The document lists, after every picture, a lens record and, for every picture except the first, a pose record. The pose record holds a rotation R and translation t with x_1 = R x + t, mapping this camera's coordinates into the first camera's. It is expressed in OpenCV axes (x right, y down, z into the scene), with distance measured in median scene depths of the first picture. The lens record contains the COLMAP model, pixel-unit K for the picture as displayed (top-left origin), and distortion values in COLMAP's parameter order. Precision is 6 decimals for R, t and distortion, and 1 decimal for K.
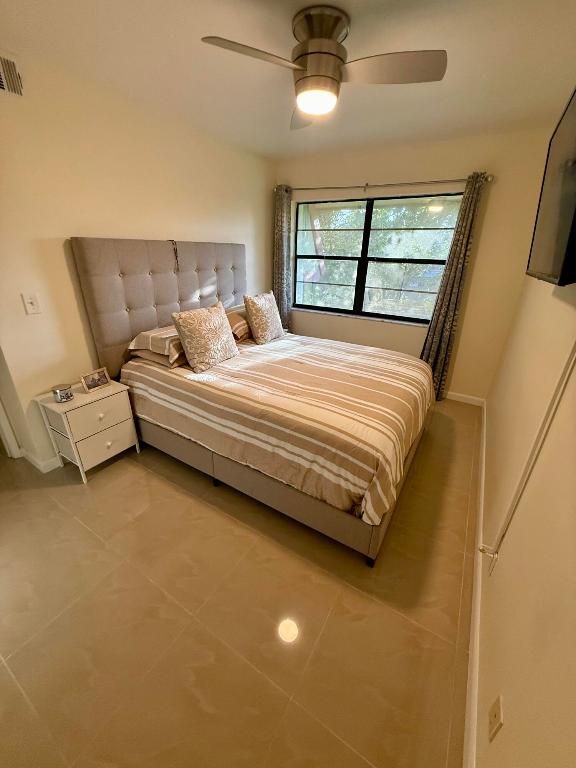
lens RADIAL K [[304.9, 0, 287.9], [0, 304.9, 382.3], [0, 0, 1]] dist [-0.003447, -0.000282]
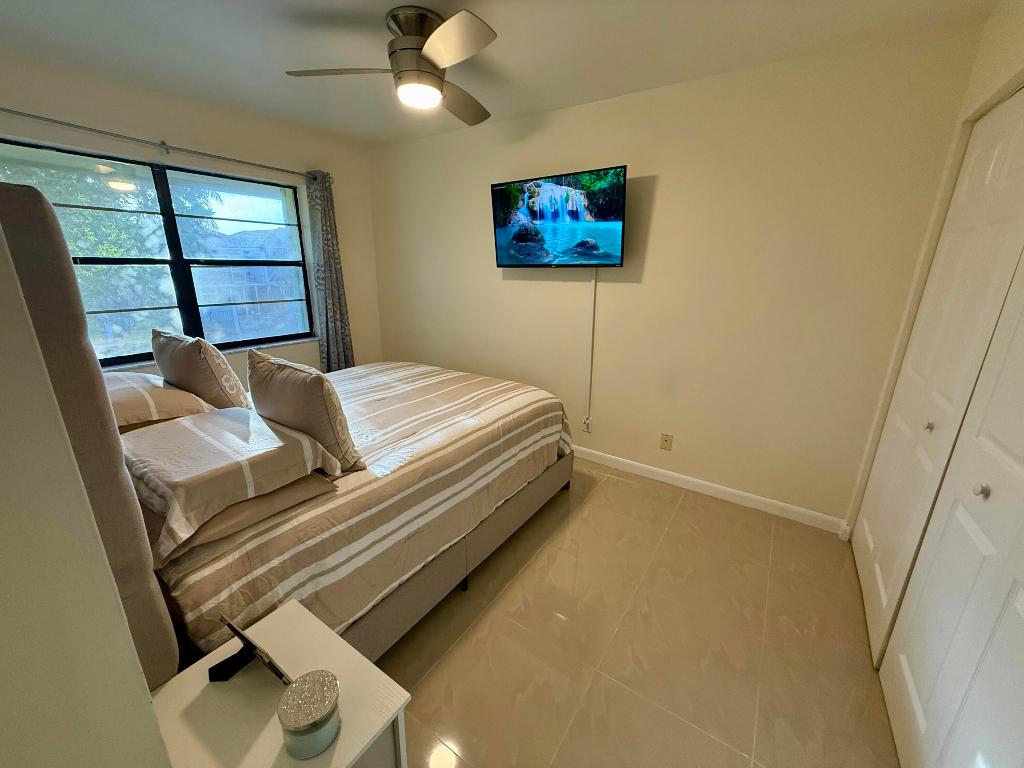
lens RADIAL K [[406.5, 0, 510.3], [0, 406.5, 385.4], [0, 0, 1]] dist [-0.003447, -0.000282]
pose [[0.040314, -0.306502, 0.951016, -0.992285], [0.385767, 0.882767, 0.268153, -0.271369], [-0.921715, 0.356060, 0.153826, 0.642915]]
